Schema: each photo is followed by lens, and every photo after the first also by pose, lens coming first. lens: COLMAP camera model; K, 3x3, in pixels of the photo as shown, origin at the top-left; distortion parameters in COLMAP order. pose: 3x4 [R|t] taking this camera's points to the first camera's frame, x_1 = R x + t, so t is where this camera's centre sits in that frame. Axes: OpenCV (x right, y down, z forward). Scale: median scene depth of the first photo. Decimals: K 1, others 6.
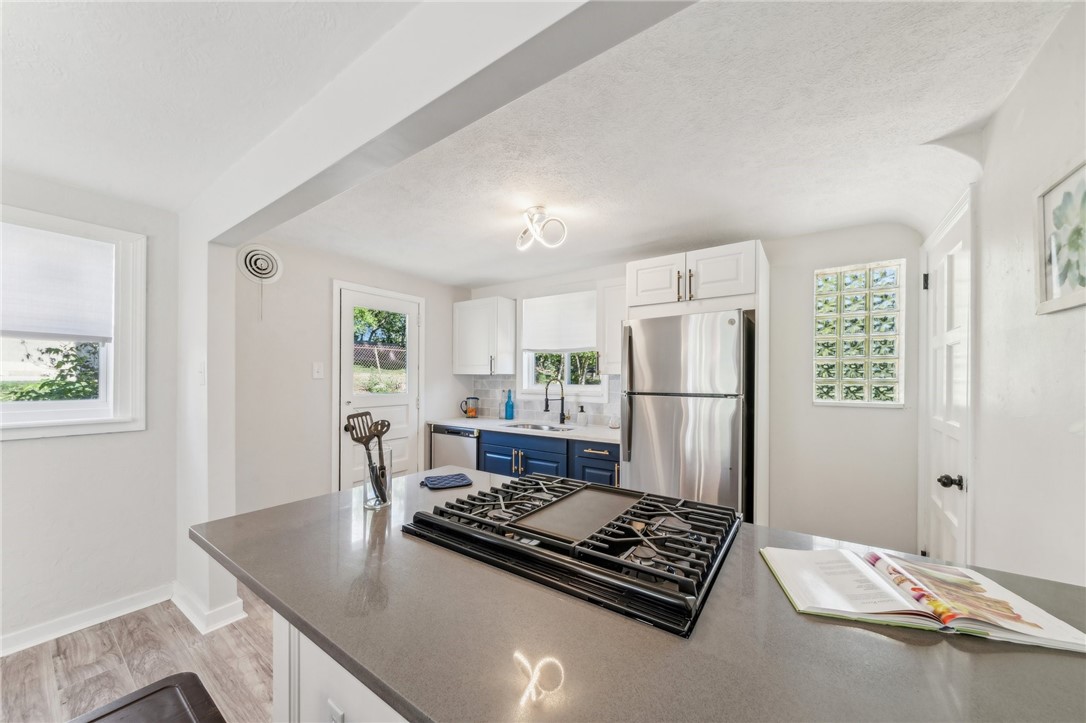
lens RADIAL K [[379.7, 0, 537.5], [0, 379.7, 377.2], [0, 0, 1]] dist [-0.005257, 0.000644]
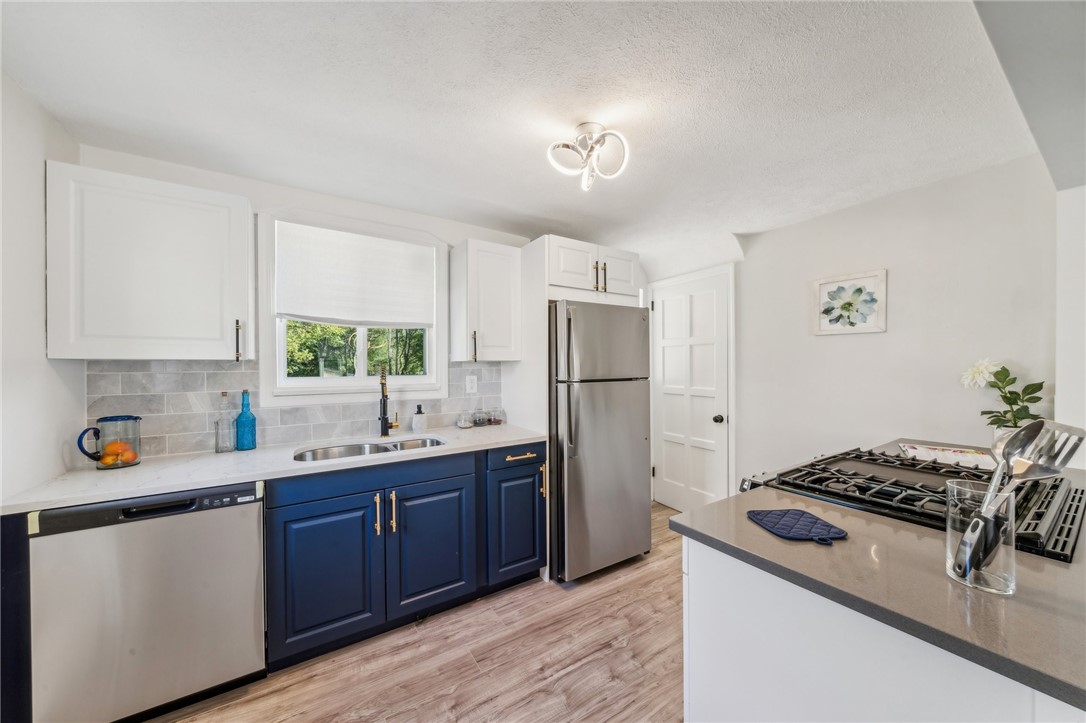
lens RADIAL K [[379.7, 0, 532.9], [0, 379.7, 367.1], [0, 0, 1]] dist [-0.005257, 0.000644]
pose [[0.378054, -0.008765, 0.925742, -0.442464], [0.006524, 0.999956, 0.006803, 0.001152], [-0.925760, 0.003467, 0.378095, 0.518424]]
